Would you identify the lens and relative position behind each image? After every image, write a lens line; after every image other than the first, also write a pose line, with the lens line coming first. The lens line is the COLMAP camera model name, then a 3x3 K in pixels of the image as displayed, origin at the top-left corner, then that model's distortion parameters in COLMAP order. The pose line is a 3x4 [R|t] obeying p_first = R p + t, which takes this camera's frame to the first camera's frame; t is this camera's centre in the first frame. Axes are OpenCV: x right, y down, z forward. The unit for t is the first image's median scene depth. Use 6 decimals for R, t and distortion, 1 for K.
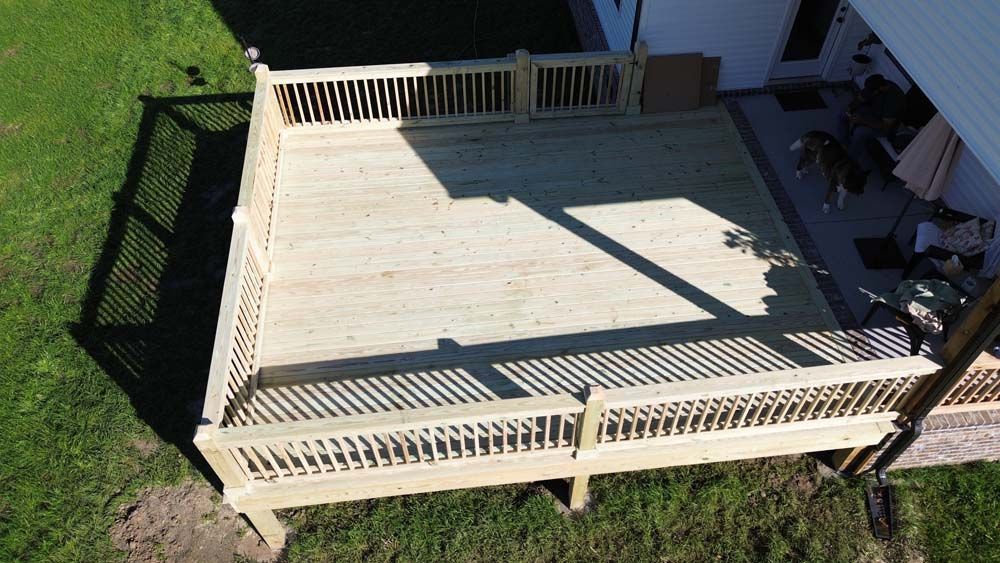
lens RADIAL K [[706.7, 0, 501.1], [0, 706.7, 277.3], [0, 0, 1]] dist [0.076039, -0.067383]
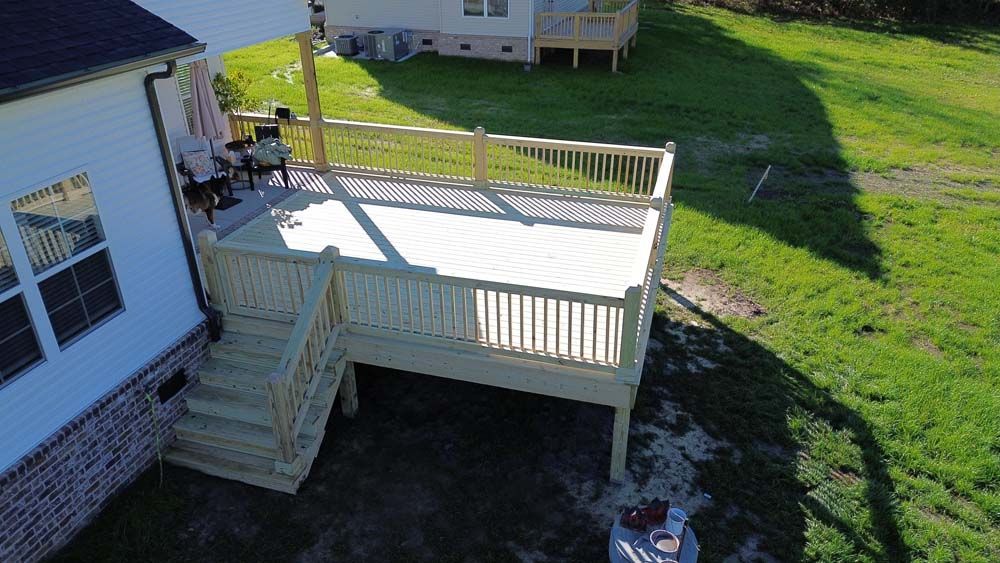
lens RADIAL K [[706.7, 0, 501.1], [0, 706.7, 277.3], [0, 0, 1]] dist [0.076039, -0.067383]
pose [[-0.910835, -0.185445, 0.368768, -0.543807], [0.315629, 0.262830, 0.911756, -1.133959], [-0.266004, 0.946853, -0.180863, 1.259860]]
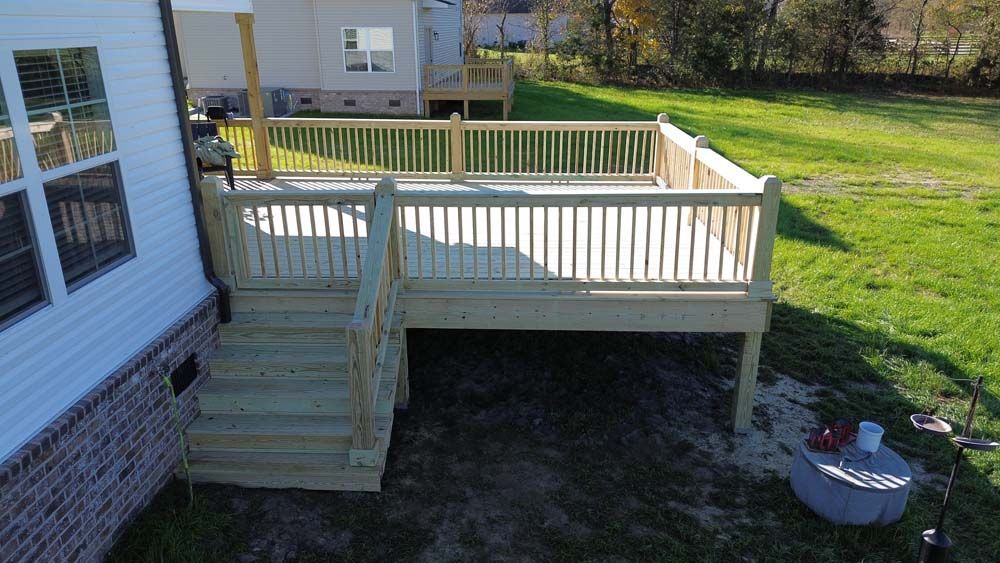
lens RADIAL K [[706.7, 0, 501.1], [0, 706.7, 277.3], [0, 0, 1]] dist [0.076039, -0.067383]
pose [[-0.983019, -0.056659, 0.174539, -0.241072], [0.142059, 0.367118, 0.919263, -1.000960], [-0.116161, 0.928447, -0.352835, 1.465180]]
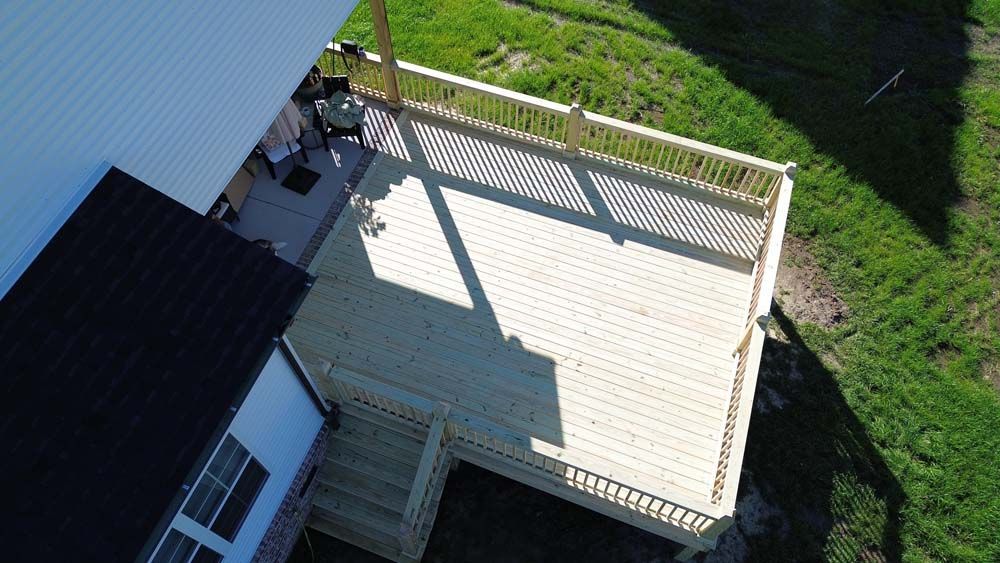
lens RADIAL K [[701.3, 0, 496.1], [0, 701.3, 282.7], [0, 0, 1]] dist [0.068026, -0.065595]
pose [[-0.881596, -0.403929, 0.244192, -0.218681], [0.360623, -0.242627, 0.900602, -1.174192], [-0.304531, 0.882028, 0.359565, 0.580335]]
